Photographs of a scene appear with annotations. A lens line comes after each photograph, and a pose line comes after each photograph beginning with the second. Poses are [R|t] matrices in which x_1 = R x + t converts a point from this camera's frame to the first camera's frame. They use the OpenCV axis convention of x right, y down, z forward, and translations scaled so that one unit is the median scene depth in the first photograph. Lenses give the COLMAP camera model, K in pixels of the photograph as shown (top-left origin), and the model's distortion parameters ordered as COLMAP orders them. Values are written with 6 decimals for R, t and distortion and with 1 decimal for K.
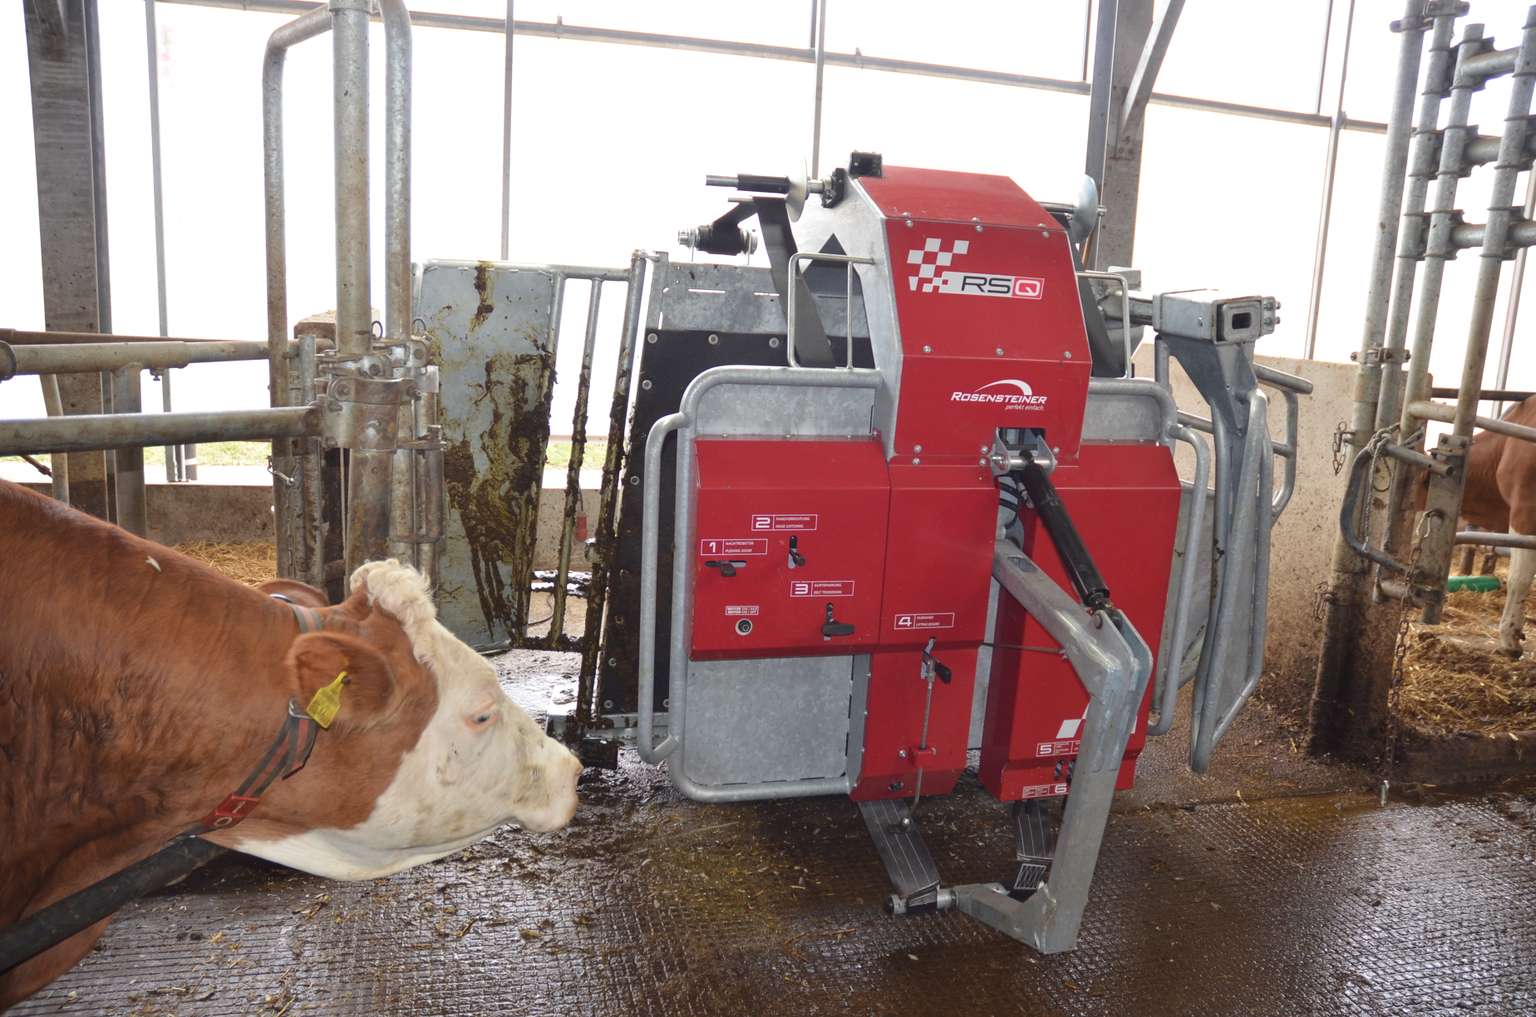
lens RADIAL K [[1218.8, 0, 754.5], [0, 1218.8, 508.5], [0, 0, 1]] dist [-0.162955, 0.181673]
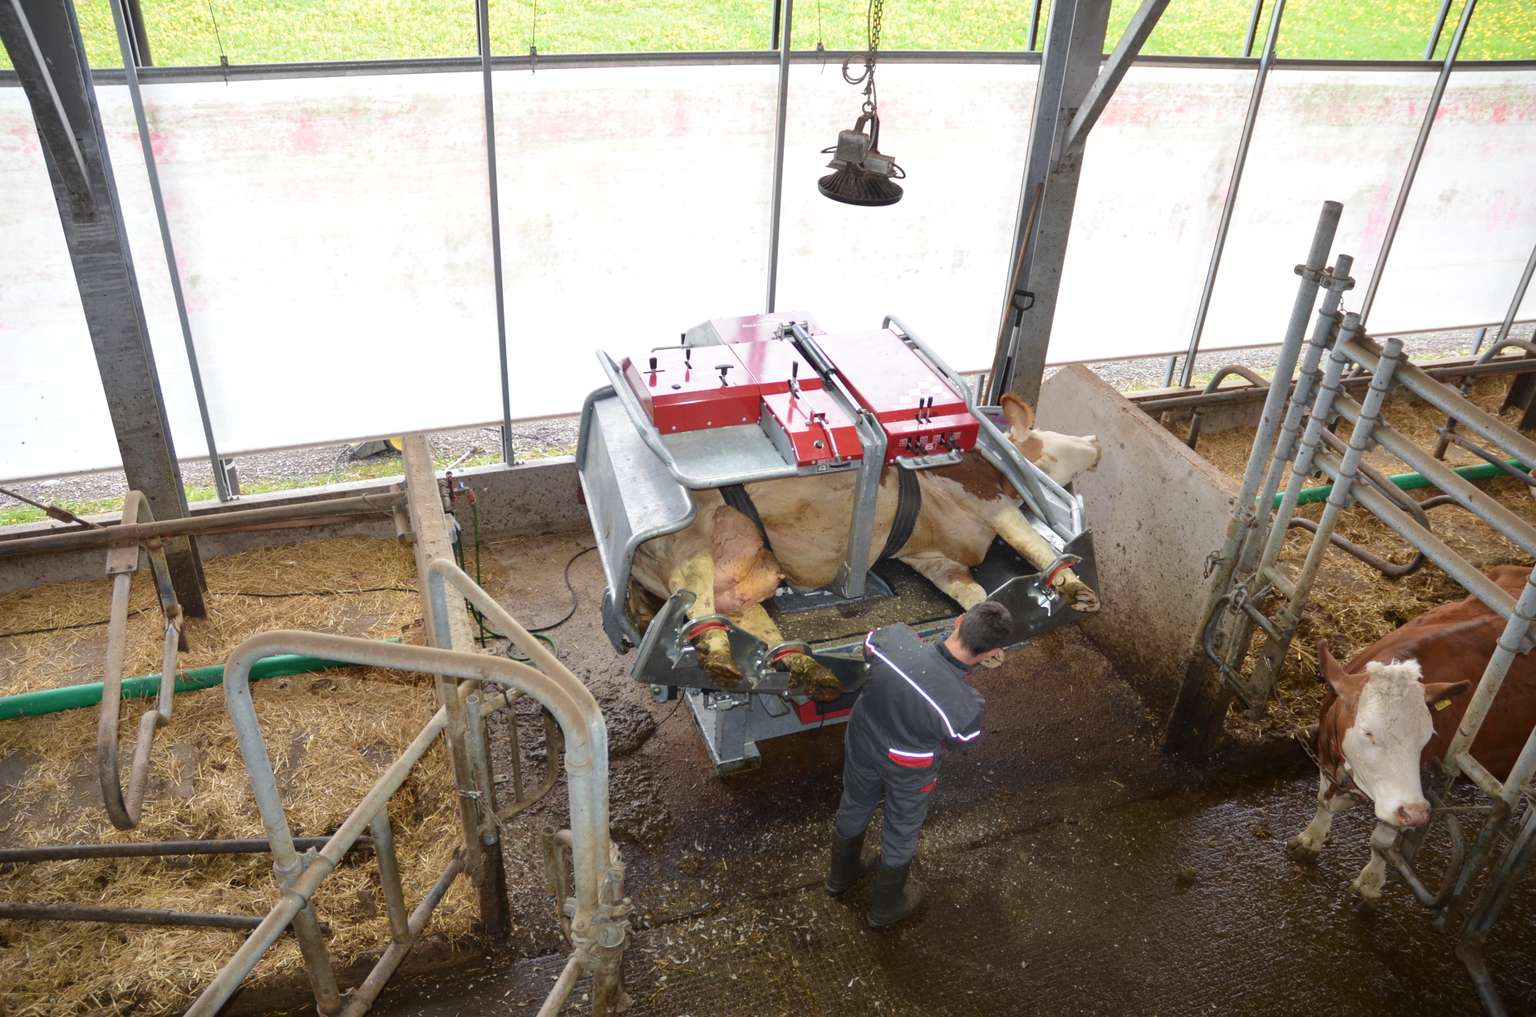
lens RADIAL K [[1229.8, 0, 750.8], [0, 1229.8, 513.7], [0, 0, 1]] dist [-0.142873, 0.189706]
pose [[0.995735, -0.048489, 0.078492, -0.127007], [0.015374, 0.926064, 0.377053, -0.689322], [-0.090972, -0.374238, 0.922860, -0.183354]]
